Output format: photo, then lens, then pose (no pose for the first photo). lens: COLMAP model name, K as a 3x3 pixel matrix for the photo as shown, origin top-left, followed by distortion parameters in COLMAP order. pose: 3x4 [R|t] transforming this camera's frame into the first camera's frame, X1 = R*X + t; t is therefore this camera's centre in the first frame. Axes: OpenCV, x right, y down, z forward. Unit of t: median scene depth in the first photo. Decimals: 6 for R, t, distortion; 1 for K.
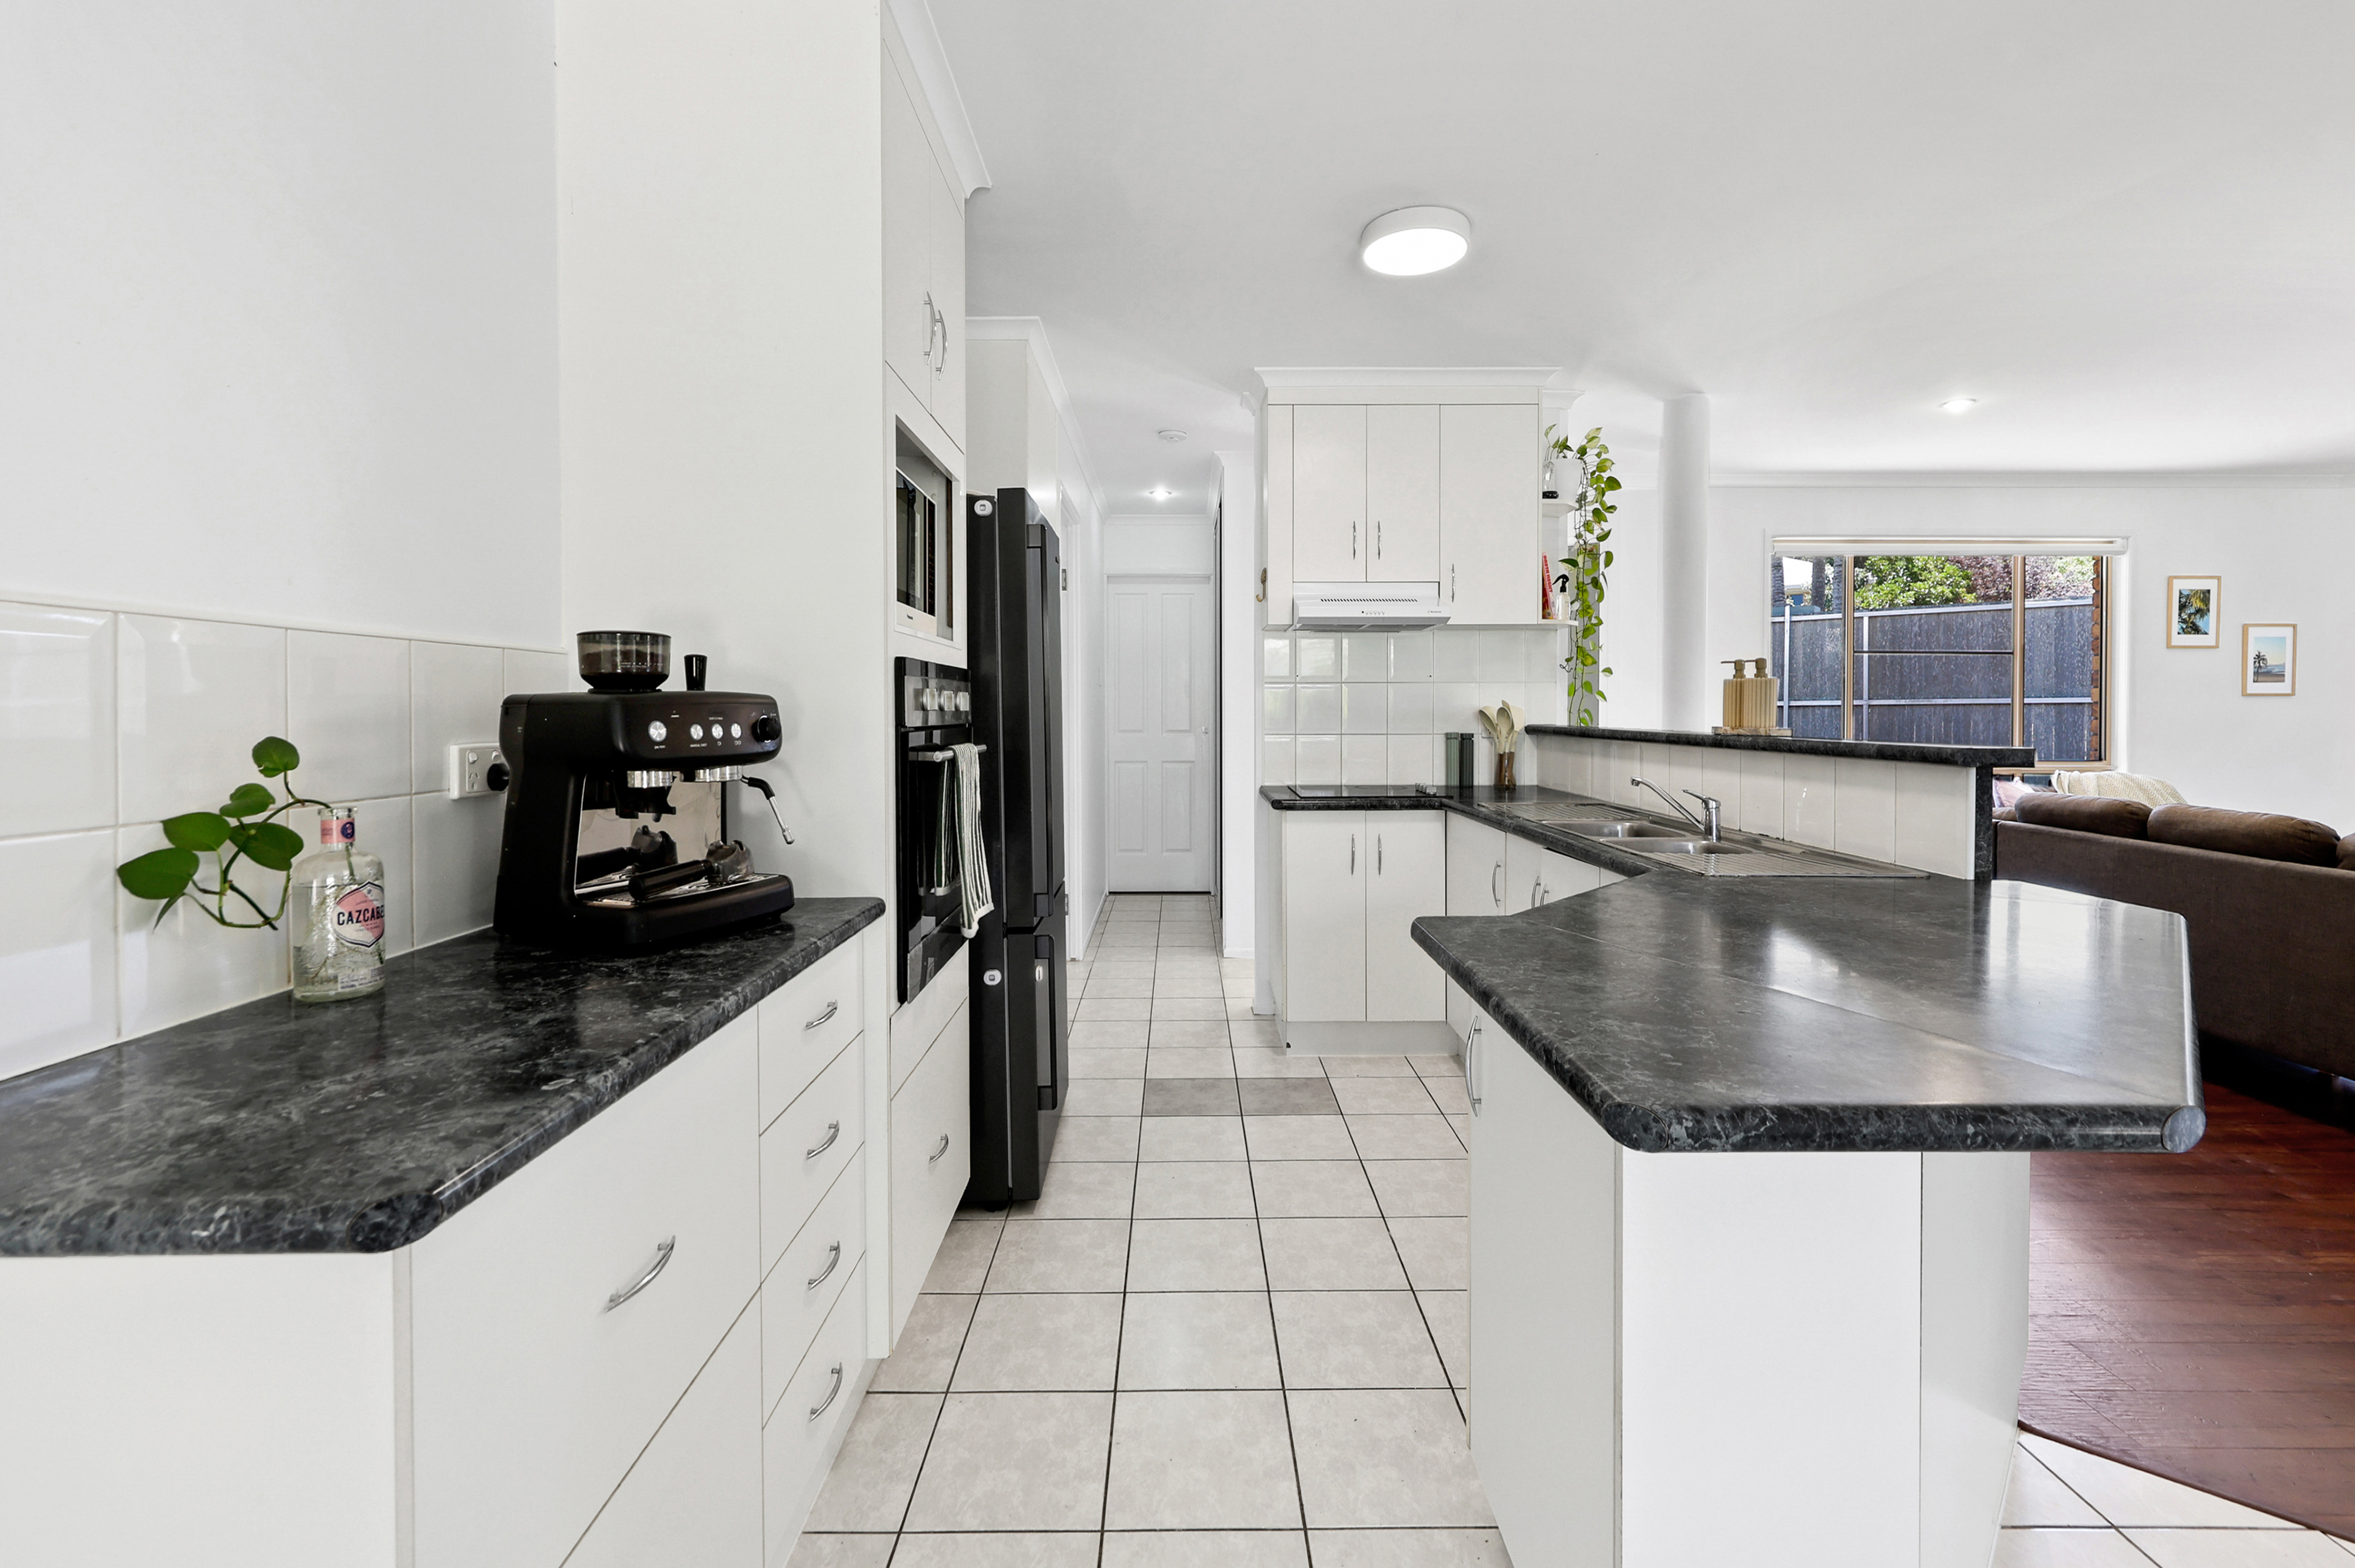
lens RADIAL K [[965.3, 0, 1199.8], [0, 965.3, 725.9], [0, 0, 1]] dist [-0.002072, -0.000430]
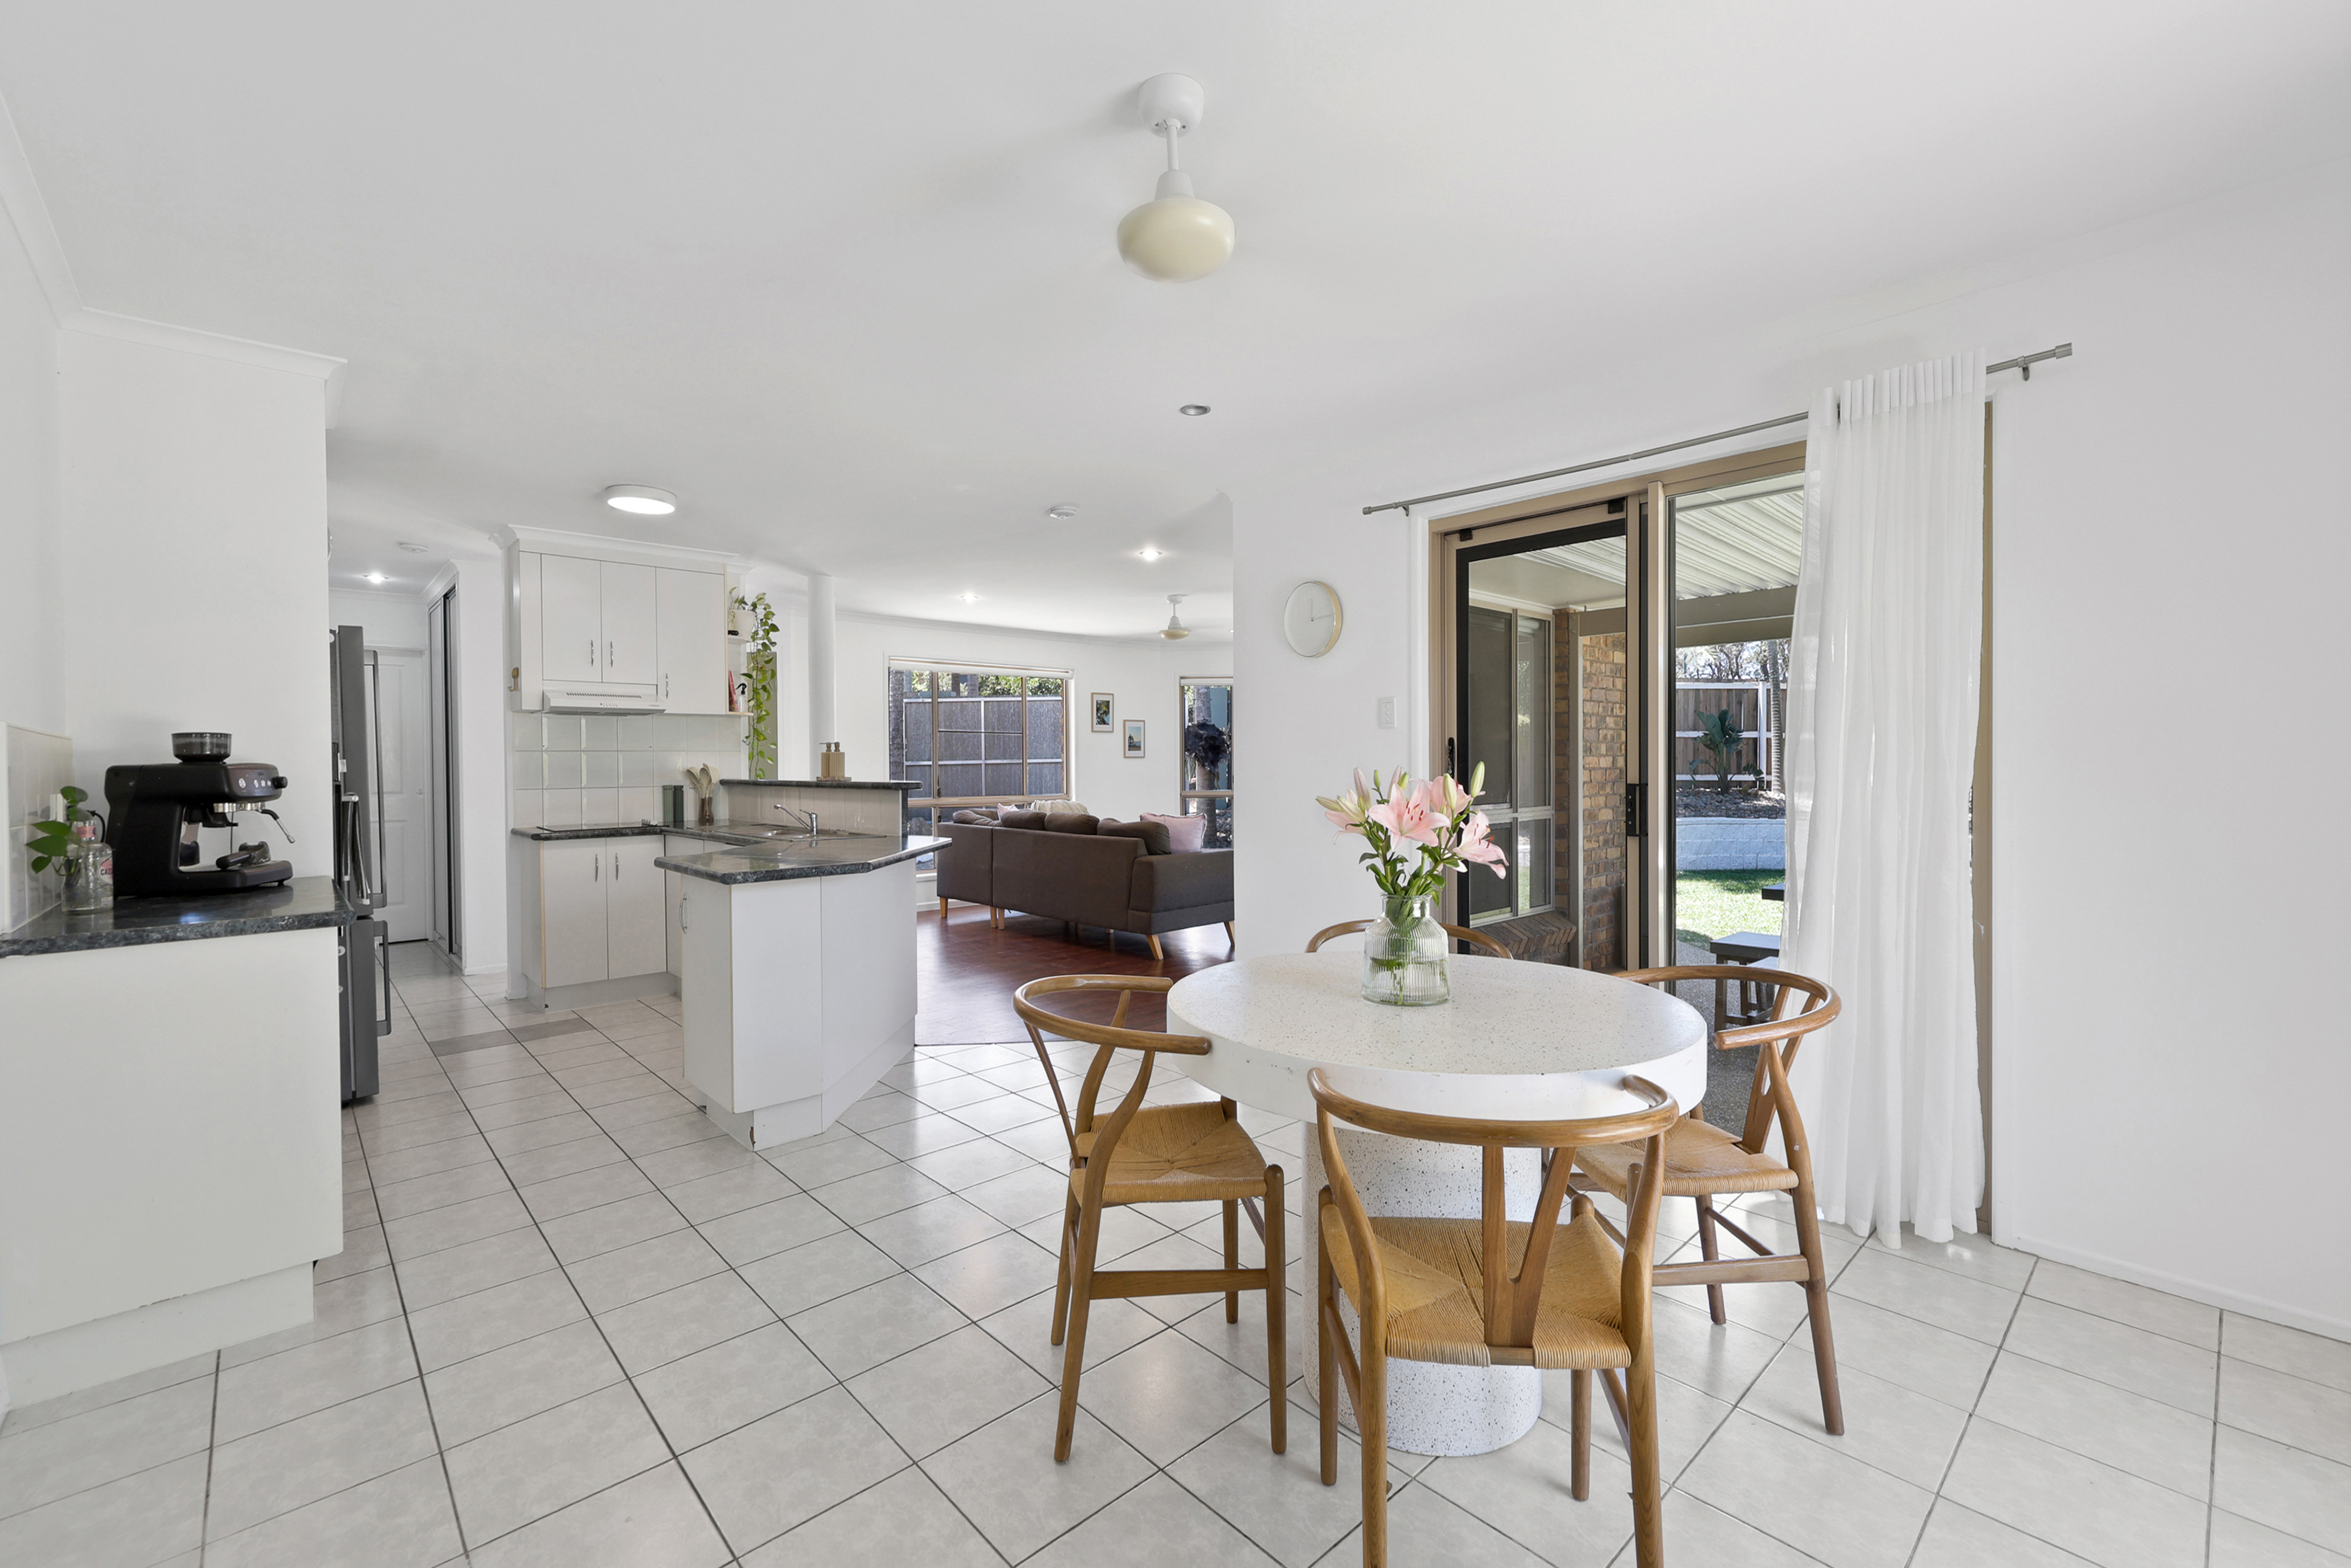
lens RADIAL K [[963.8, 0, 1162.4], [0, 963.8, 765.7], [0, 0, 1]] dist [-0.002072, -0.000430]
pose [[0.742926, -0.008100, 0.669325, -0.166910], [0.022386, 0.999668, -0.012750, 0.013063], [-0.668999, 0.024456, 0.742861, -0.618152]]
